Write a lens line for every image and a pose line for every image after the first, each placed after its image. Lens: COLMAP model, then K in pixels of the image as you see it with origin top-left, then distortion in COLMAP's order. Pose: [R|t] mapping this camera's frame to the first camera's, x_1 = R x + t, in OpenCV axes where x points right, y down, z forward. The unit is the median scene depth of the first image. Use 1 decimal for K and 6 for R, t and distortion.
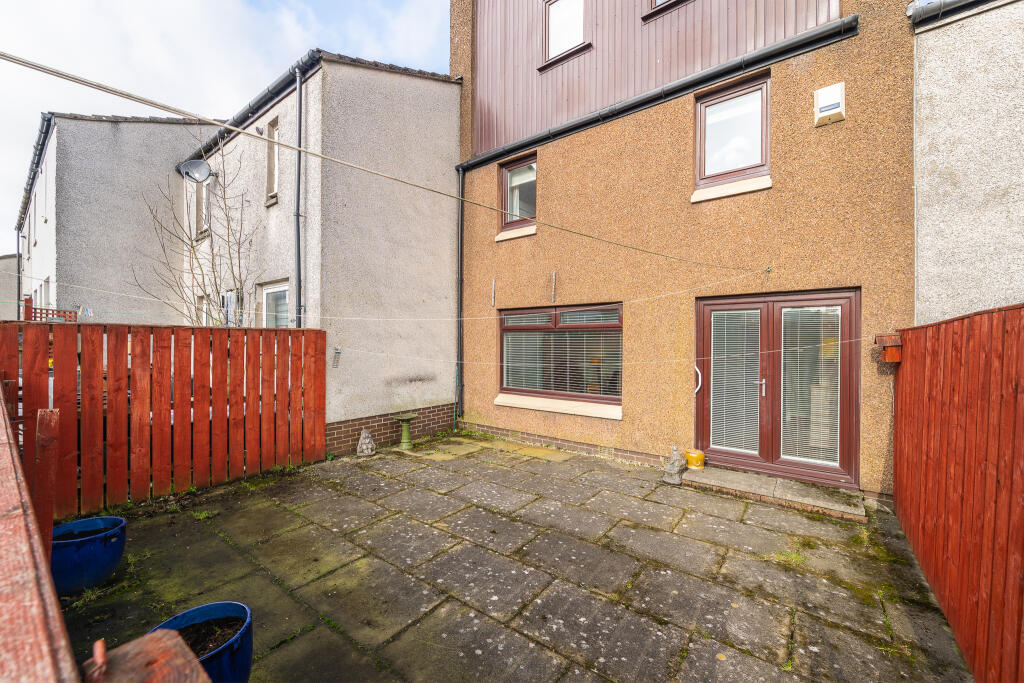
lens RADIAL K [[401.0, 0, 511.3], [0, 401.0, 343.6], [0, 0, 1]] dist [0.001841, -0.000009]
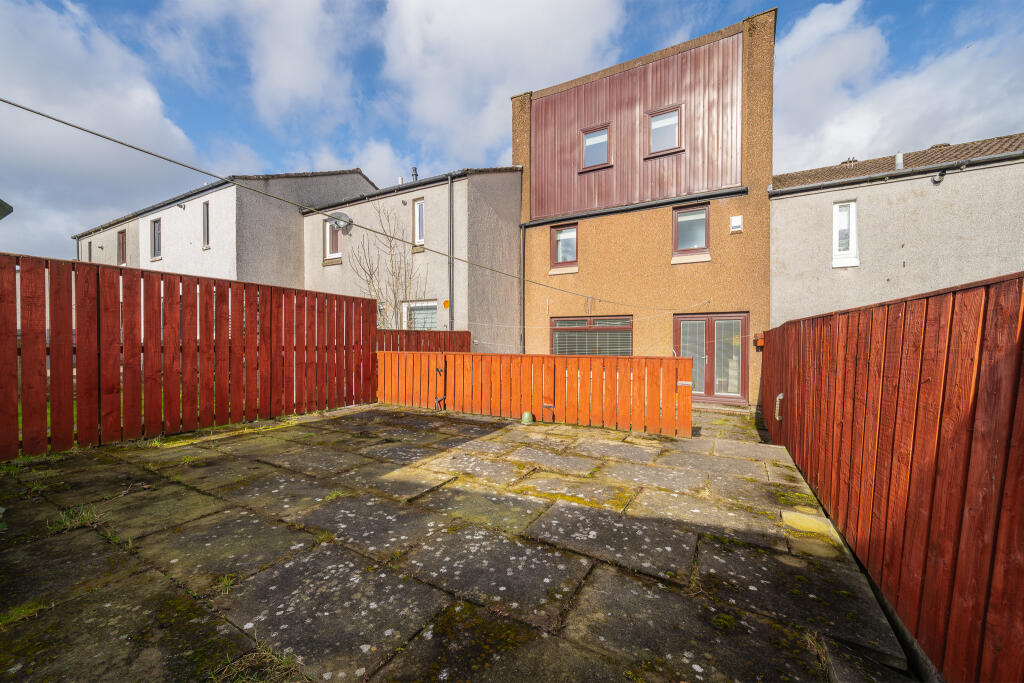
lens RADIAL K [[401.0, 0, 511.7], [0, 401.0, 341.2], [0, 0, 1]] dist [0.001841, -0.000009]
pose [[0.989813, -0.008003, 0.142151, -0.596697], [0.006335, 0.999906, 0.012180, -0.012888], [-0.142235, -0.011155, 0.989770, -0.811994]]
